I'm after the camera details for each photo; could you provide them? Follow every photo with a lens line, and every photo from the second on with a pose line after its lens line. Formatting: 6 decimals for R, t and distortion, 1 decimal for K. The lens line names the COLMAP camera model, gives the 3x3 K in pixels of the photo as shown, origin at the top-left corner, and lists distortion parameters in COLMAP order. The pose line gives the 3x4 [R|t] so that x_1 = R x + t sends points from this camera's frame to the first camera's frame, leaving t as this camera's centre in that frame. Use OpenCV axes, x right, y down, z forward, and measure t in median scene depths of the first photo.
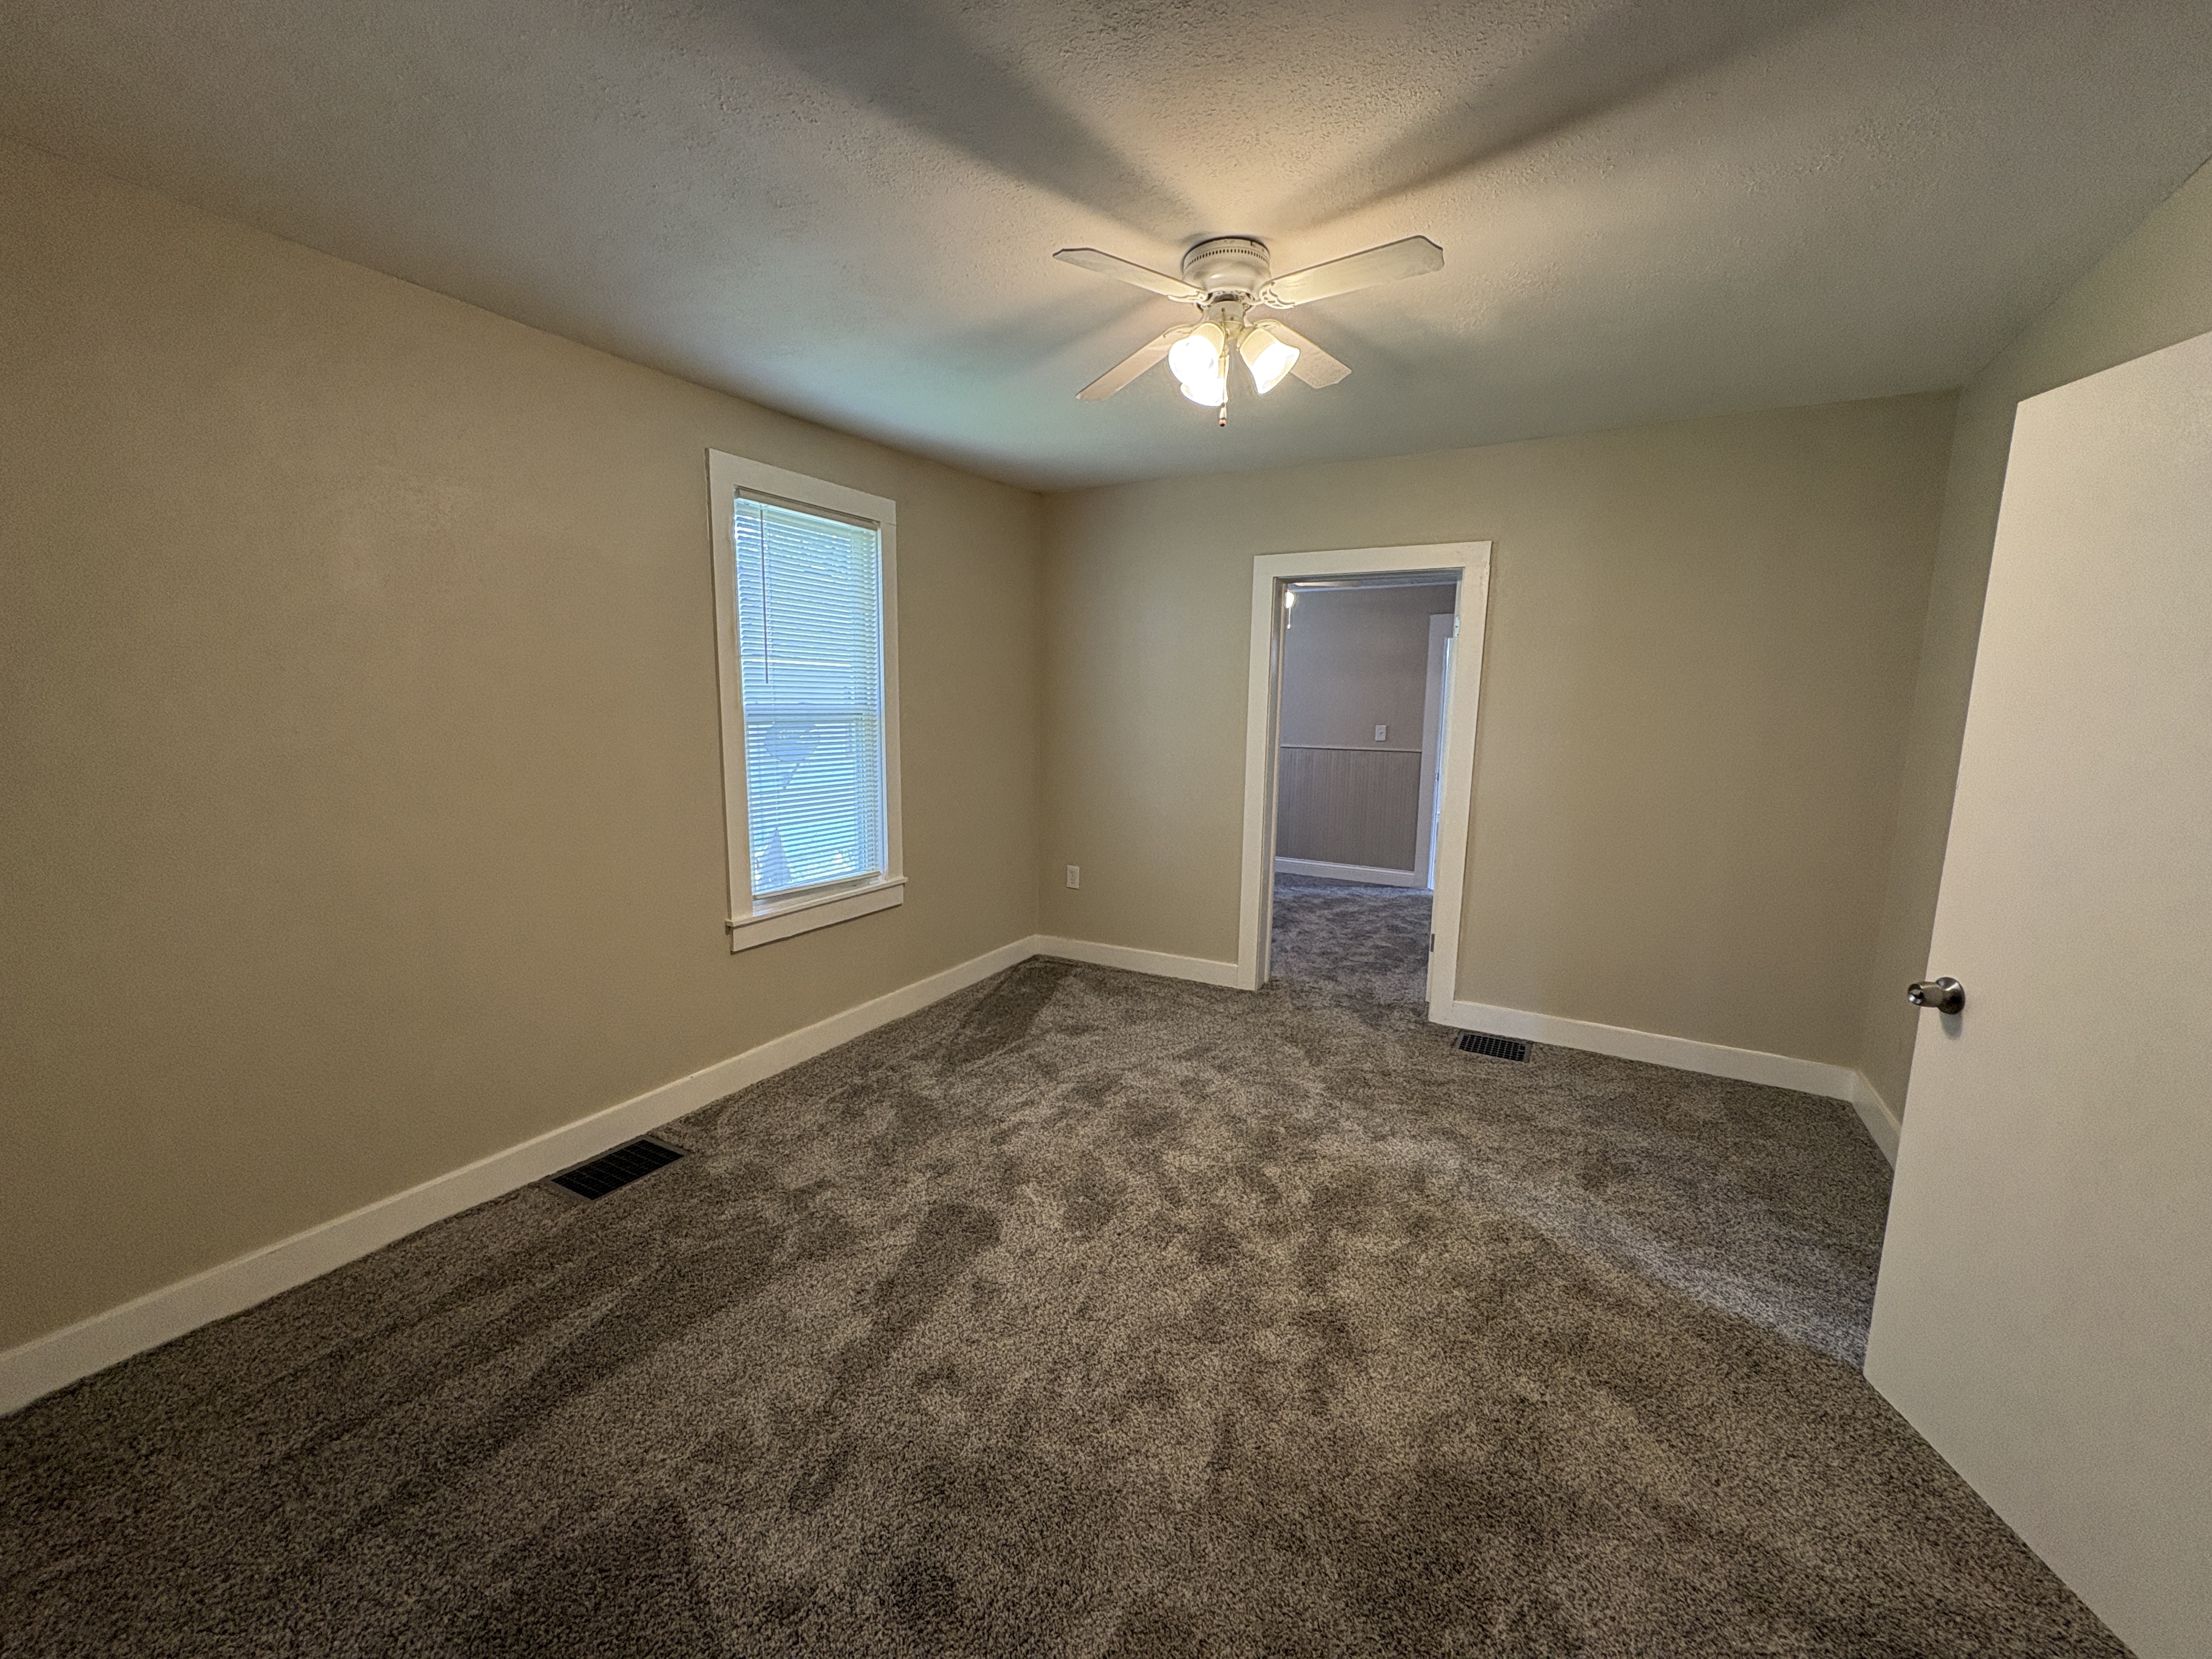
lens RADIAL K [[876.4, 0, 1108.1], [0, 876.4, 825.6], [0, 0, 1]] dist [-0.002254, -0.000116]
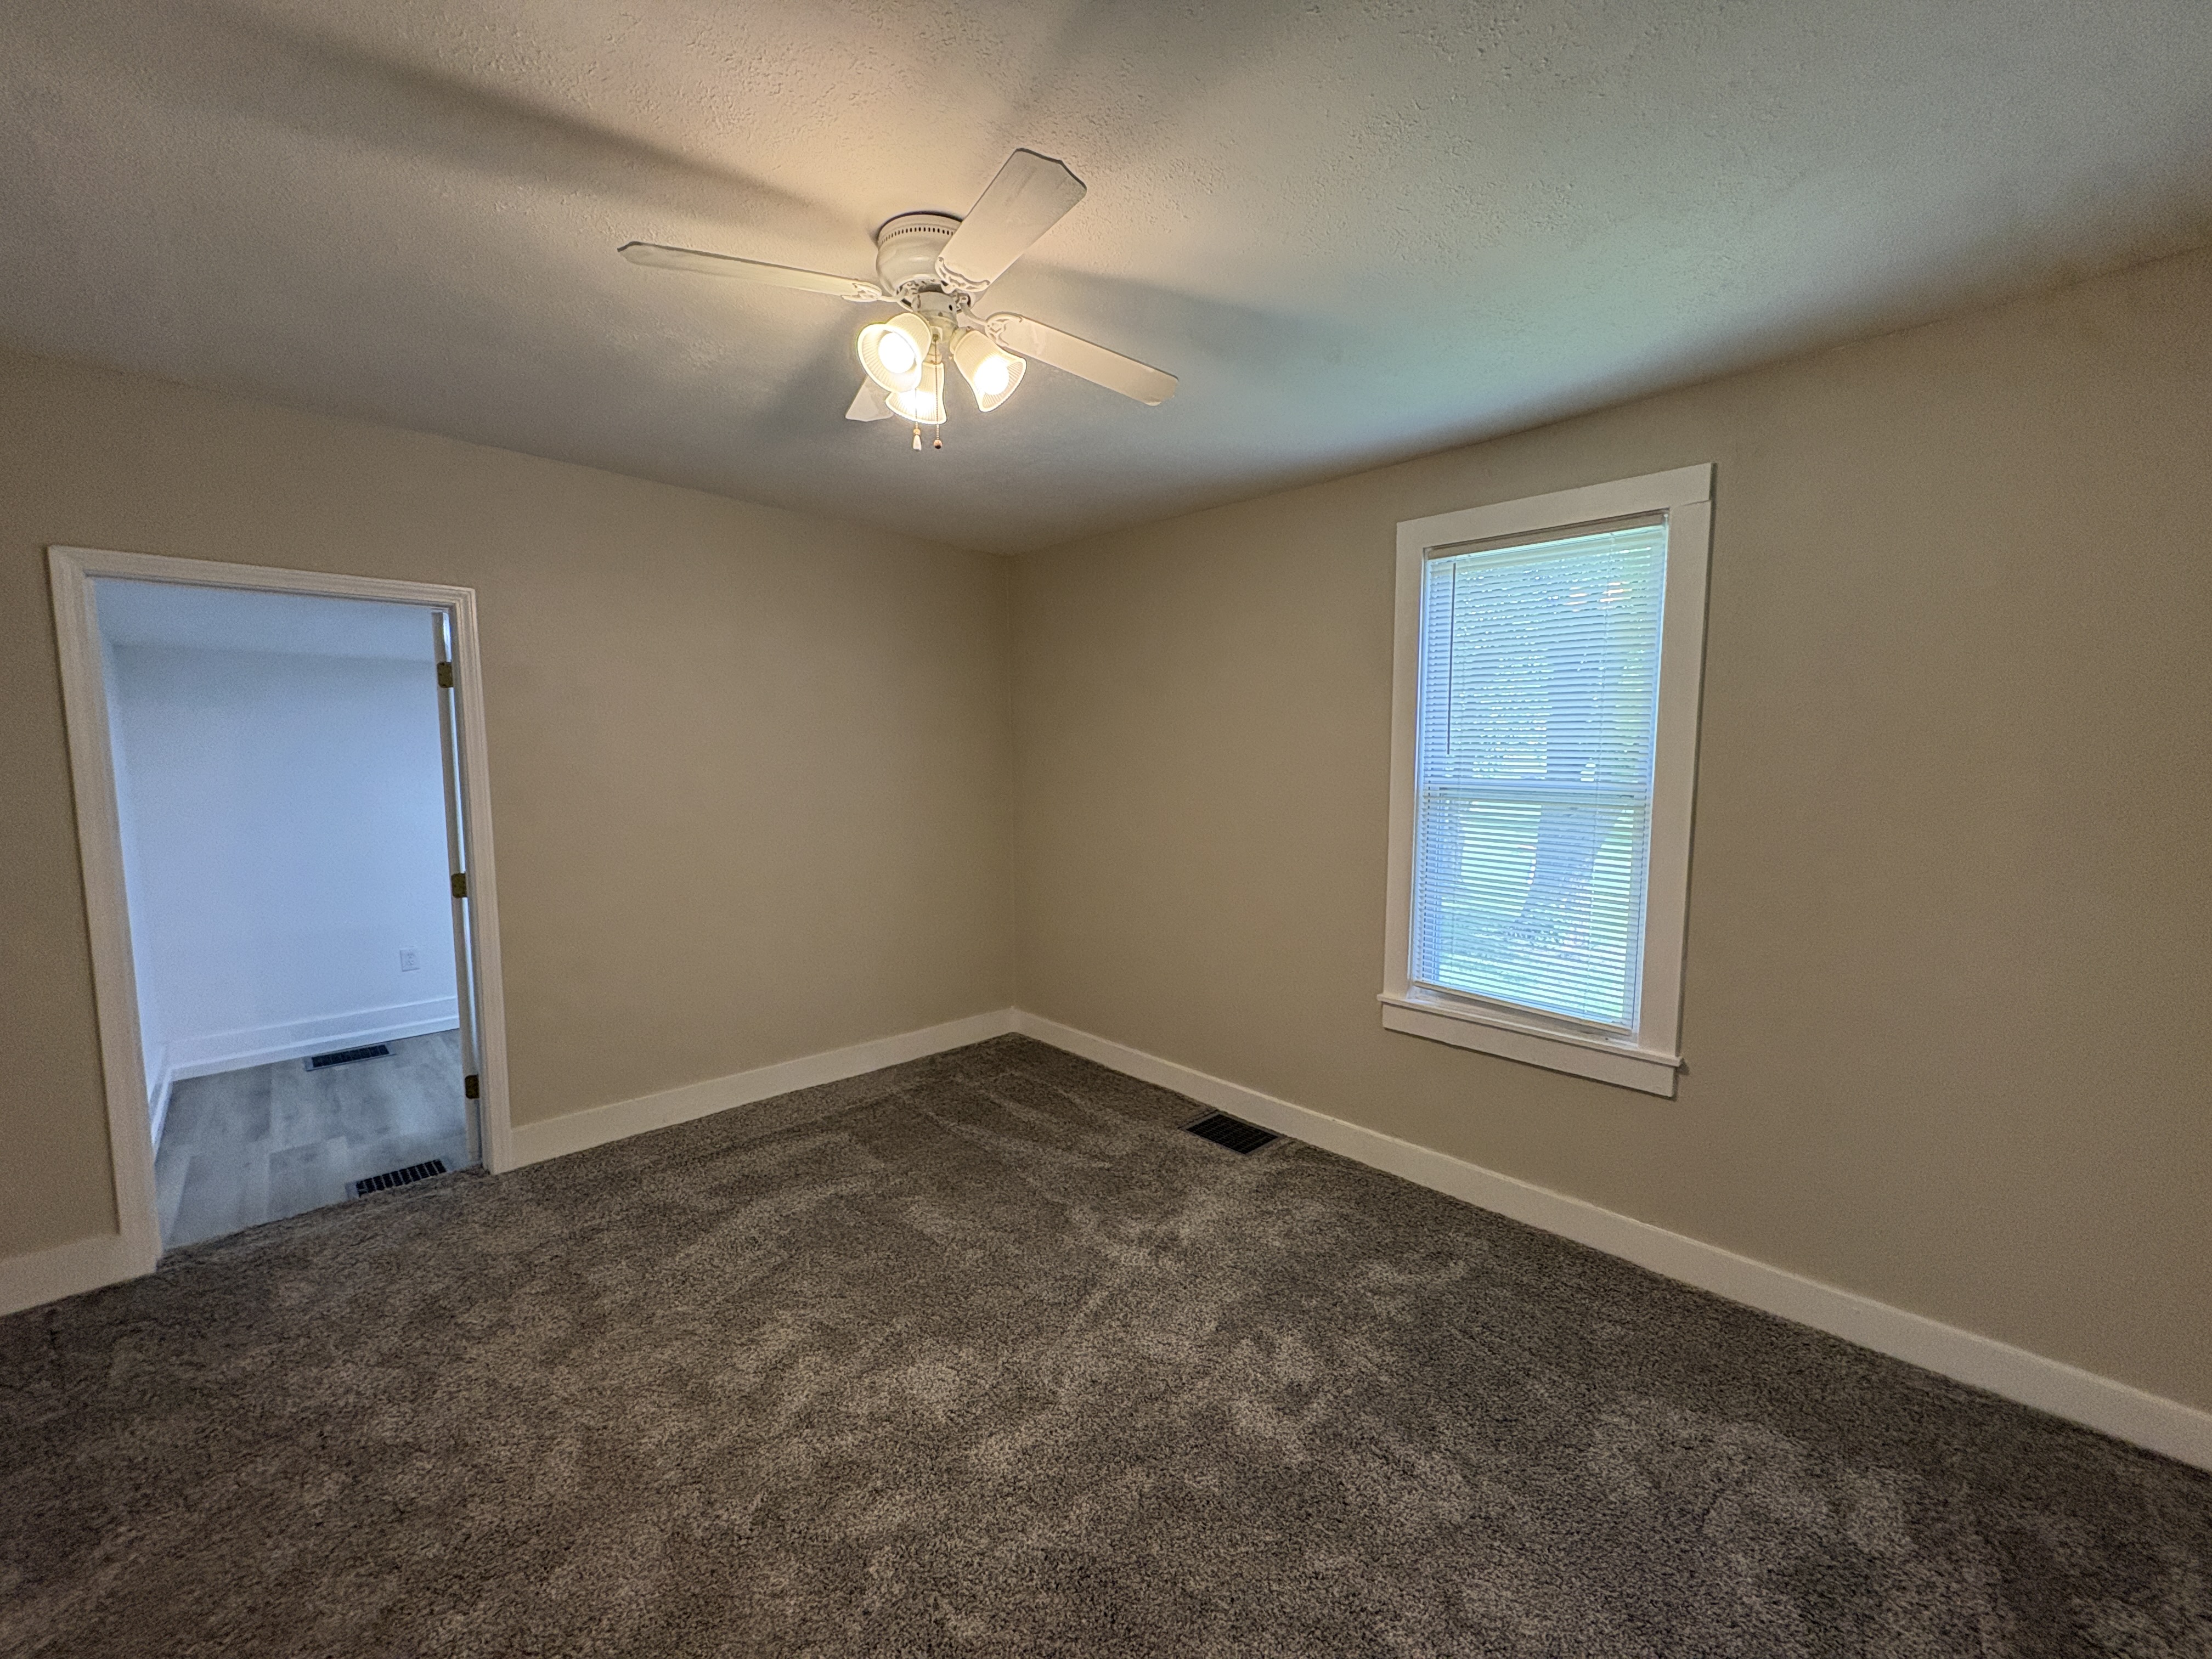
lens RADIAL K [[876.4, 0, 1108.1], [0, 876.4, 825.6], [0, 0, 1]] dist [-0.002254, -0.000116]
pose [[-0.264117, 0.084936, -0.960744, 0.557251], [-0.145144, 0.981271, 0.126653, -0.150635], [0.953507, 0.172898, -0.246842, 0.884417]]
